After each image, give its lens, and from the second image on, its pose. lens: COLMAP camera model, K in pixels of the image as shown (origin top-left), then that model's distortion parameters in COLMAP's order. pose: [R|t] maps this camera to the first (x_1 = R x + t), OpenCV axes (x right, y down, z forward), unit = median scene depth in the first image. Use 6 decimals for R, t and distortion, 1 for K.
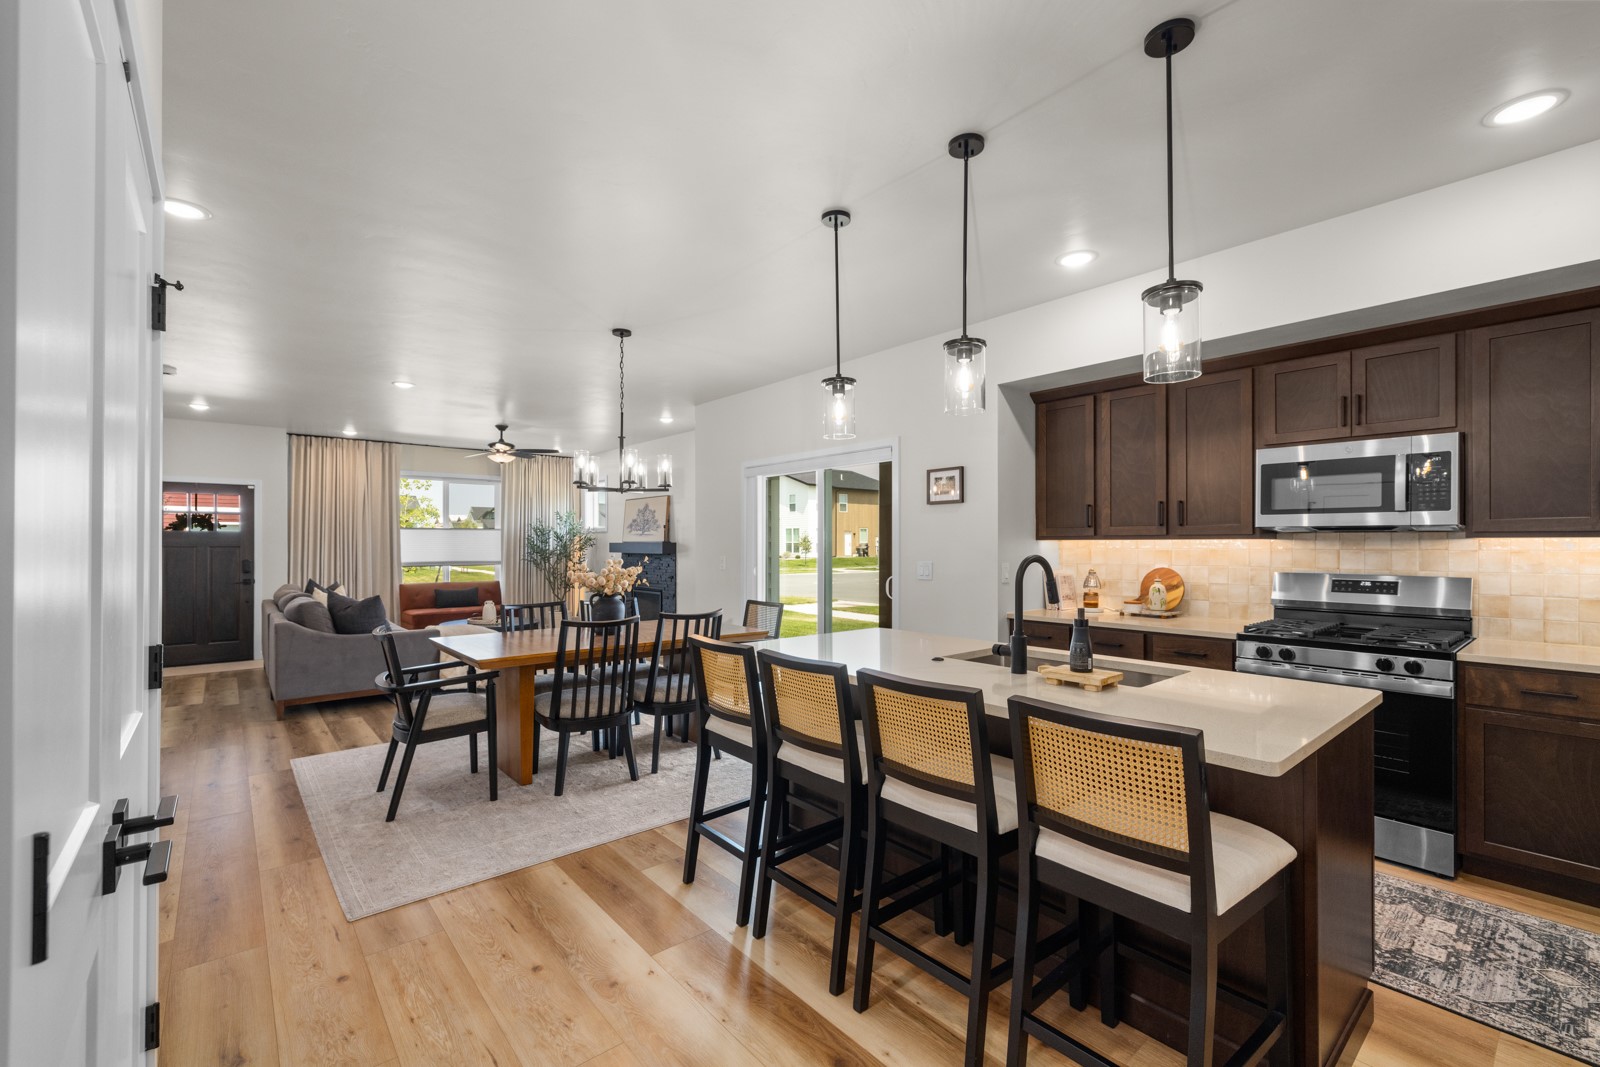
lens RADIAL K [[675.9, 0, 795.7], [0, 675.9, 546.1], [0, 0, 1]] dist [0.002803, -0.000138]
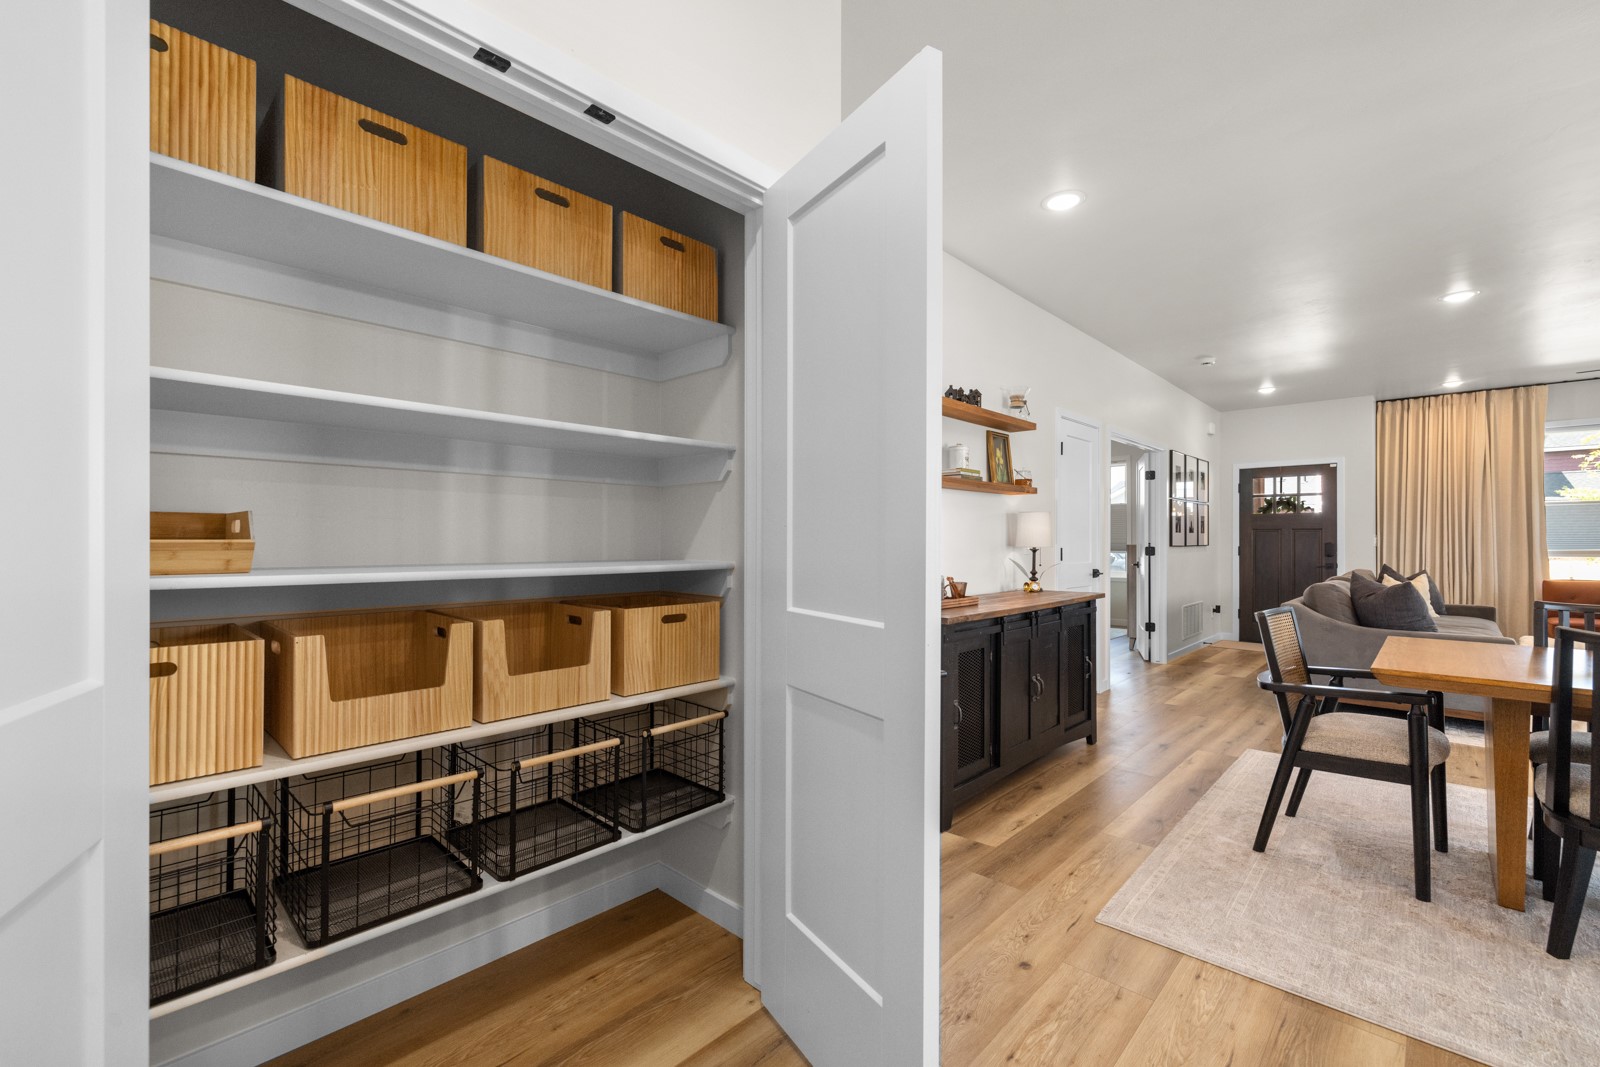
lens RADIAL K [[682.6, 0, 799.9], [0, 682.6, 537.6], [0, 0, 1]] dist [0.002380, 0.000077]
pose [[0.115194, -0.003550, -0.993337, 0.054236], [-0.003222, 0.999987, -0.003947, 0.020378], [0.993338, 0.003655, 0.115181, 0.161462]]
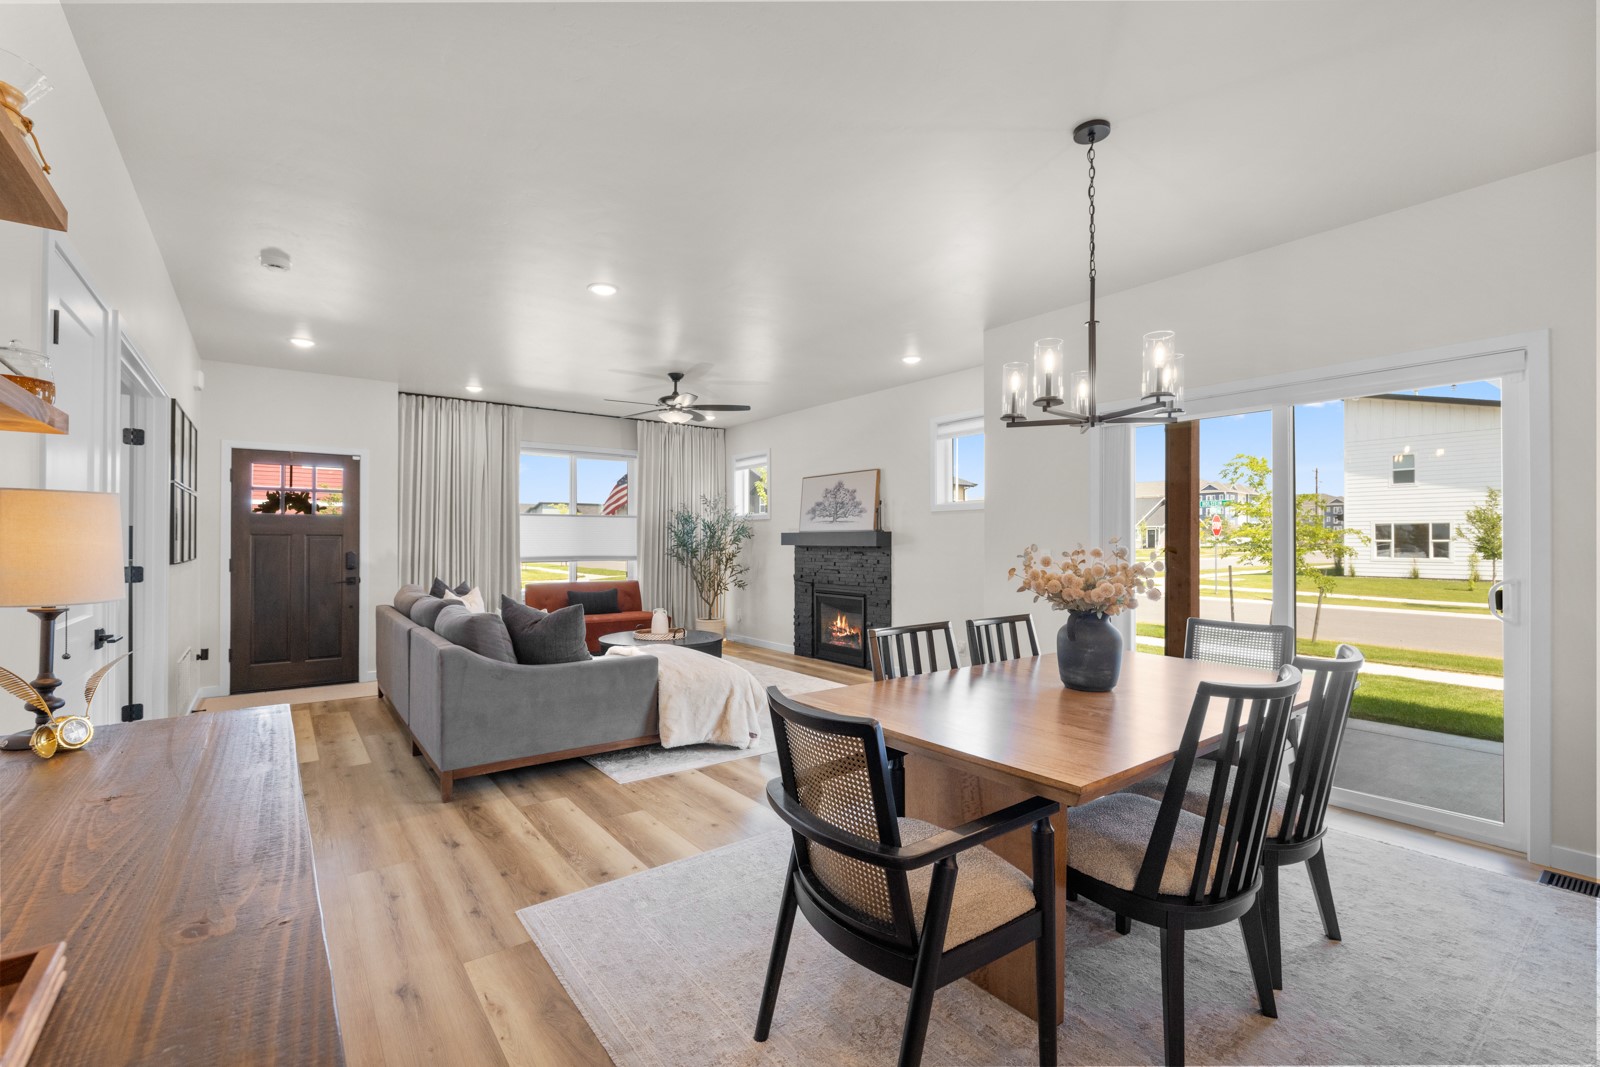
lens RADIAL K [[699.3, 0, 791.6], [0, 699.3, 539.6], [0, 0, 1]] dist [-0.003998, -0.000306]
pose [[0.998005, 0.002452, -0.063094, -0.268907], [-0.002819, 0.999980, -0.005740, 0.009728], [0.063078, 0.005906, 0.997991, 0.246963]]
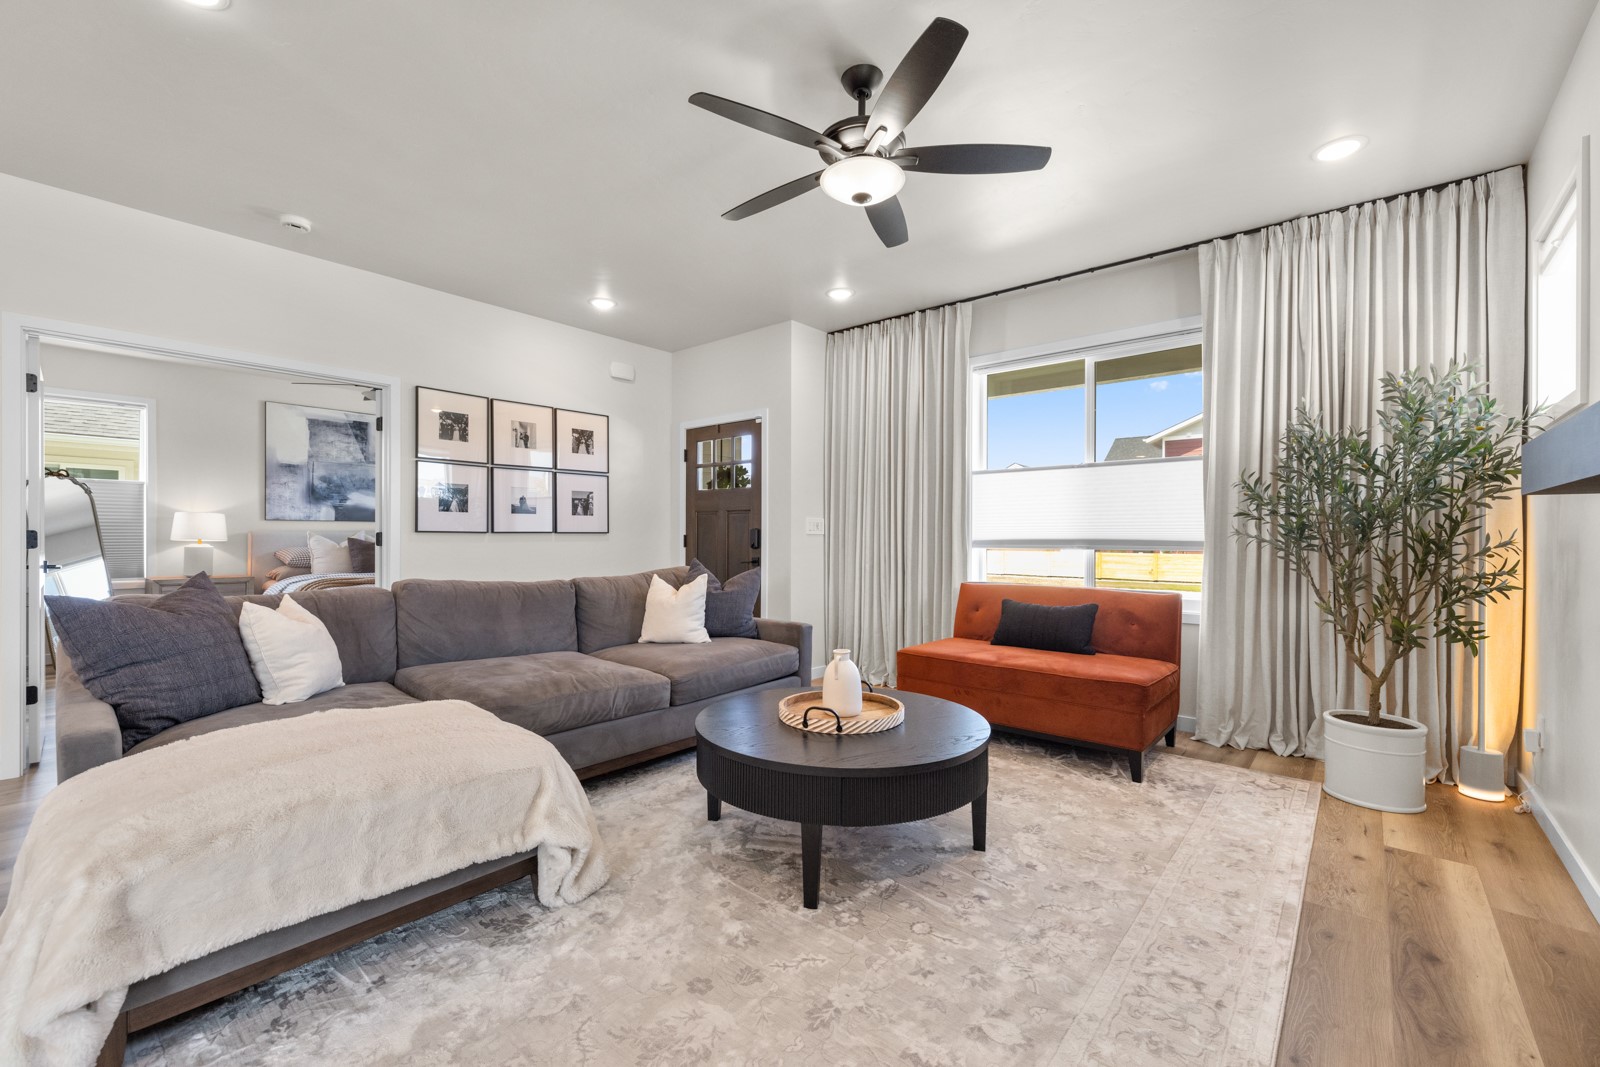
lens RADIAL K [[654.8, 0, 799.1], [0, 654.8, 536.7], [0, 0, 1]] dist [-0.001228, -0.000127]
pose [[0.173478, 0.002434, -0.984835, -0.162903], [-0.003257, 0.999993, 0.001898, 0.028172], [0.984832, 0.002878, 0.173484, 0.963089]]
